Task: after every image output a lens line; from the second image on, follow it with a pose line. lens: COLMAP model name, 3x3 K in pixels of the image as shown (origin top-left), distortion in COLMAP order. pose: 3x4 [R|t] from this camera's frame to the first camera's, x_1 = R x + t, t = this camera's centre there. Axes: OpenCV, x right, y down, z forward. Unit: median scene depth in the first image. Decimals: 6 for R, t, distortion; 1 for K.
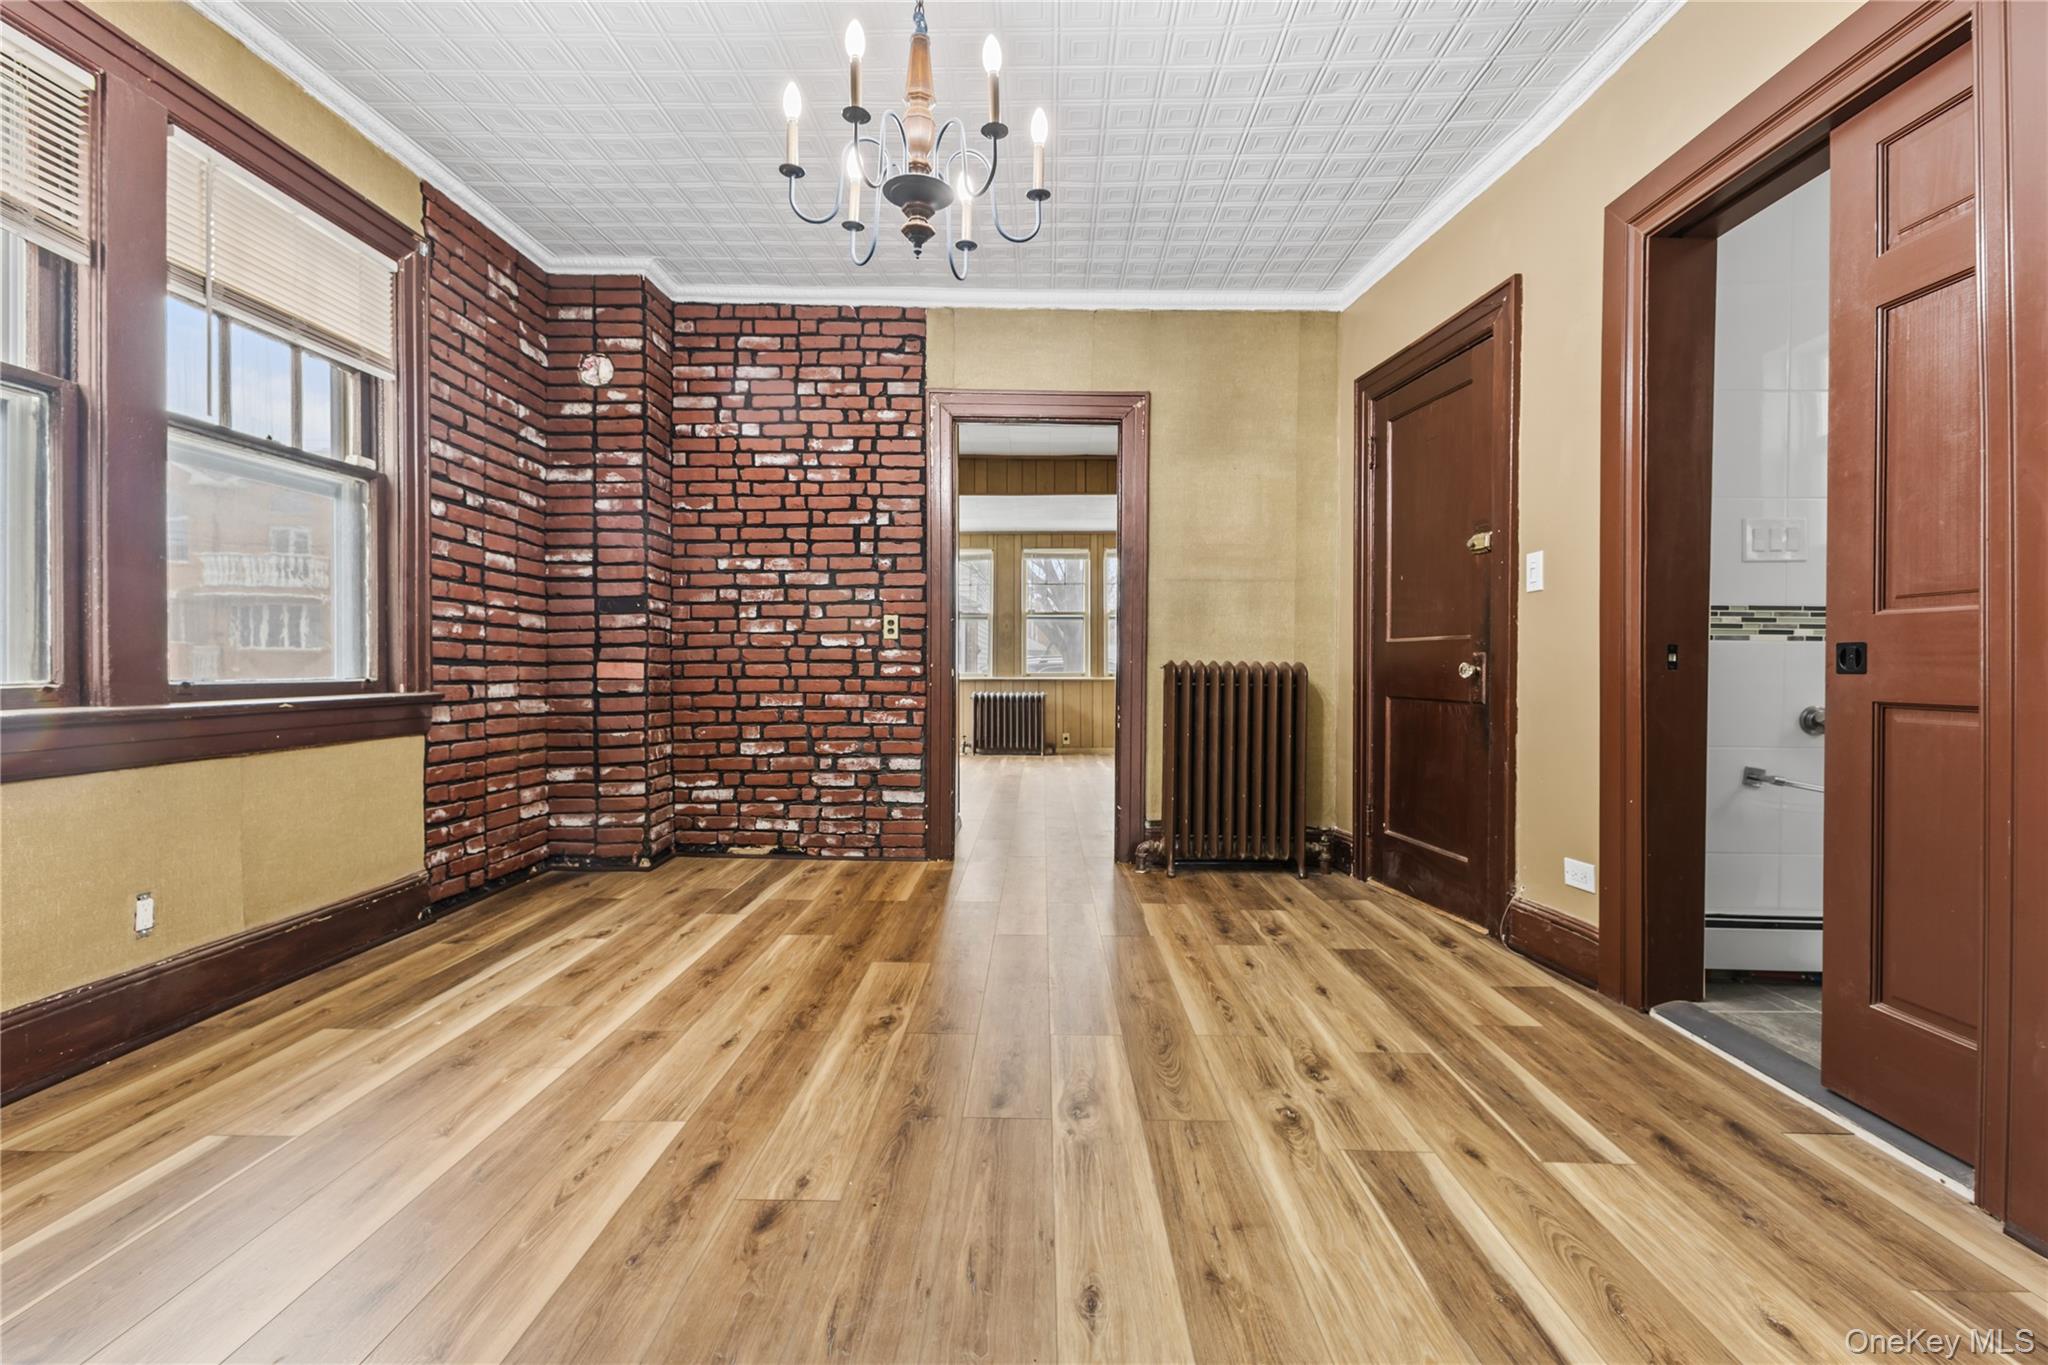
lens RADIAL K [[892.7, 0, 1025.5], [0, 892.7, 676.4], [0, 0, 1]] dist [0.009244, -0.002725]
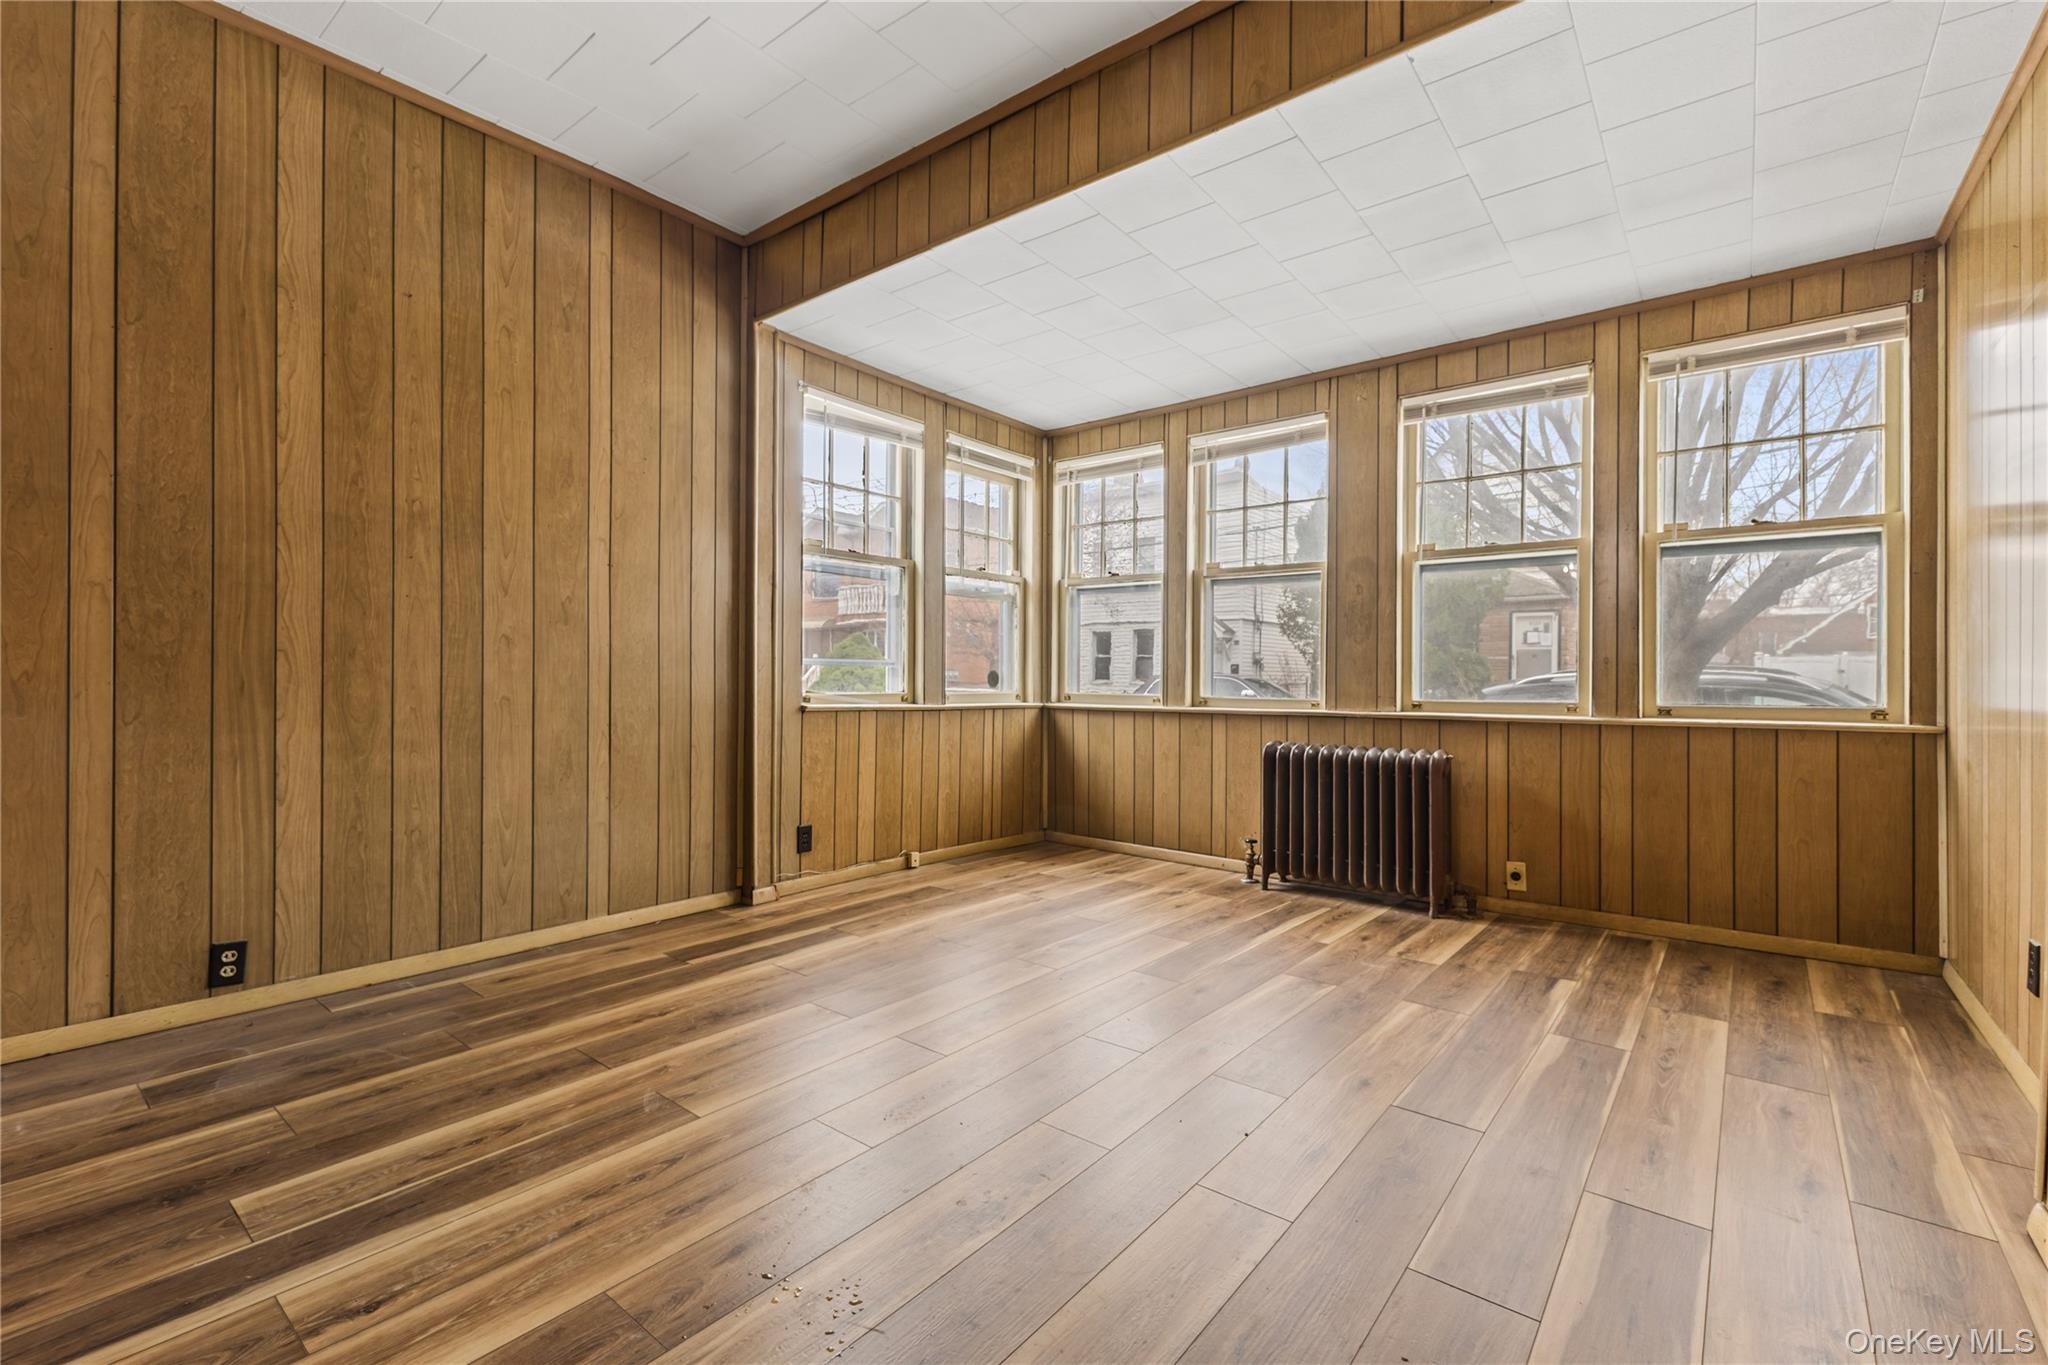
lens RADIAL K [[892.7, 0, 1028.3], [0, 892.7, 679.5], [0, 0, 1]] dist [0.009244, -0.002725]
pose [[0.789463, 0.003232, -0.613790, 0.114550], [-0.012815, 0.999855, -0.011218, -0.007040], [0.613664, 0.016722, 0.789390, 0.572964]]
